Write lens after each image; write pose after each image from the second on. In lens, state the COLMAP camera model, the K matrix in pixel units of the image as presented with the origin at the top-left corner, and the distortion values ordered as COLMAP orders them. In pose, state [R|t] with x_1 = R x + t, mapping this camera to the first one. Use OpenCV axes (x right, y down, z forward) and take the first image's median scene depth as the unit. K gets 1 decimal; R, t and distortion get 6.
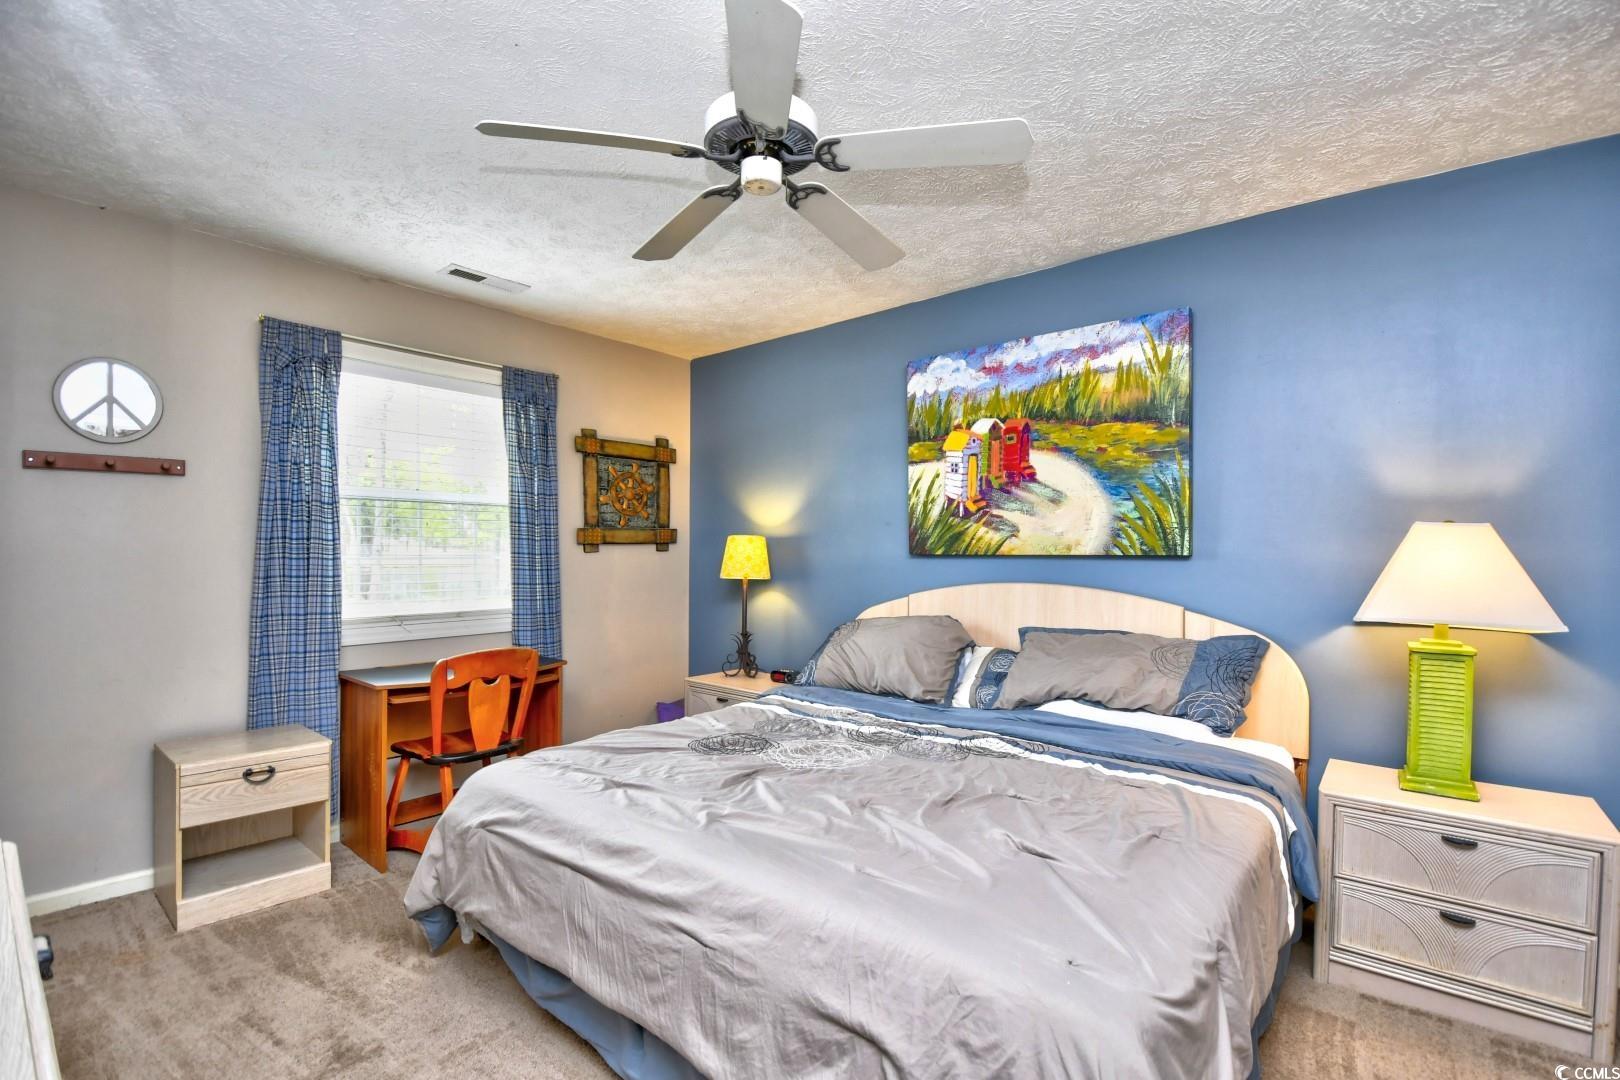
lens RADIAL K [[722.4, 0, 823.3], [0, 722.4, 549.6], [0, 0, 1]] dist [-0.012712, -0.010780]
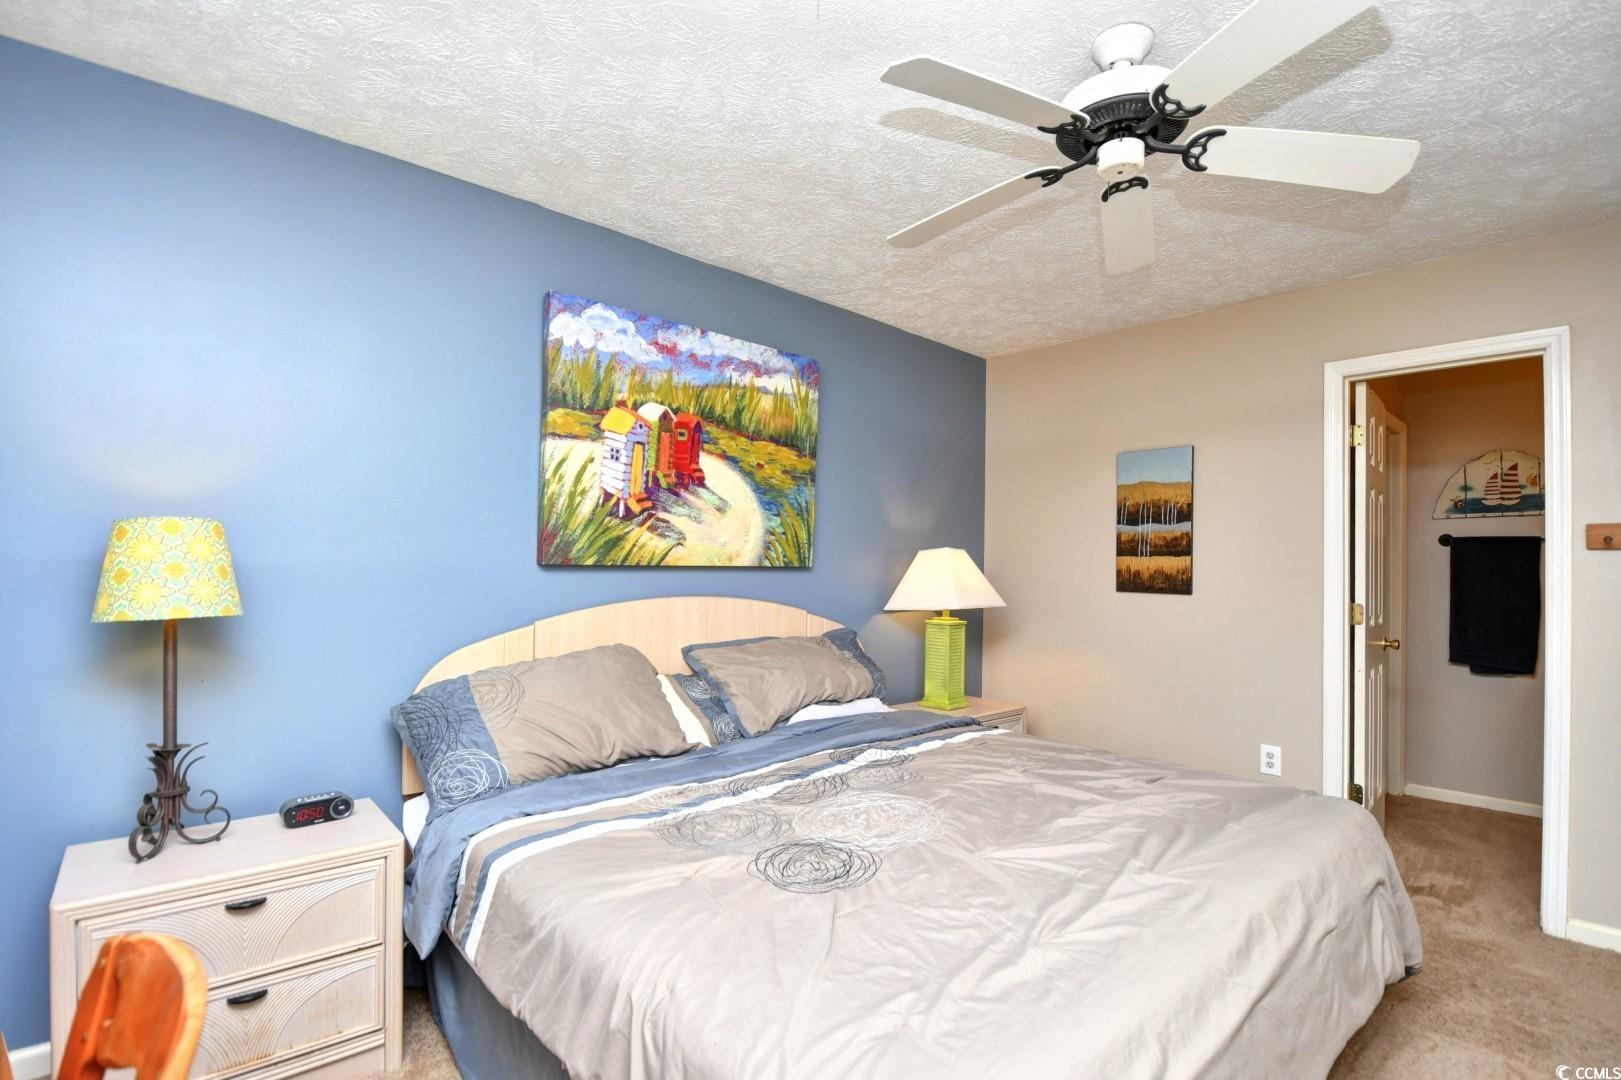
lens RADIAL K [[722.8, 0, 813.3], [0, 722.8, 555.1], [0, 0, 1]] dist [-0.012712, -0.010780]
pose [[0.146314, 0.015293, 0.989120, -0.569888], [-0.012217, 0.999832, -0.013651, 0.004039], [-0.989163, -0.010087, 0.146476, 0.685852]]
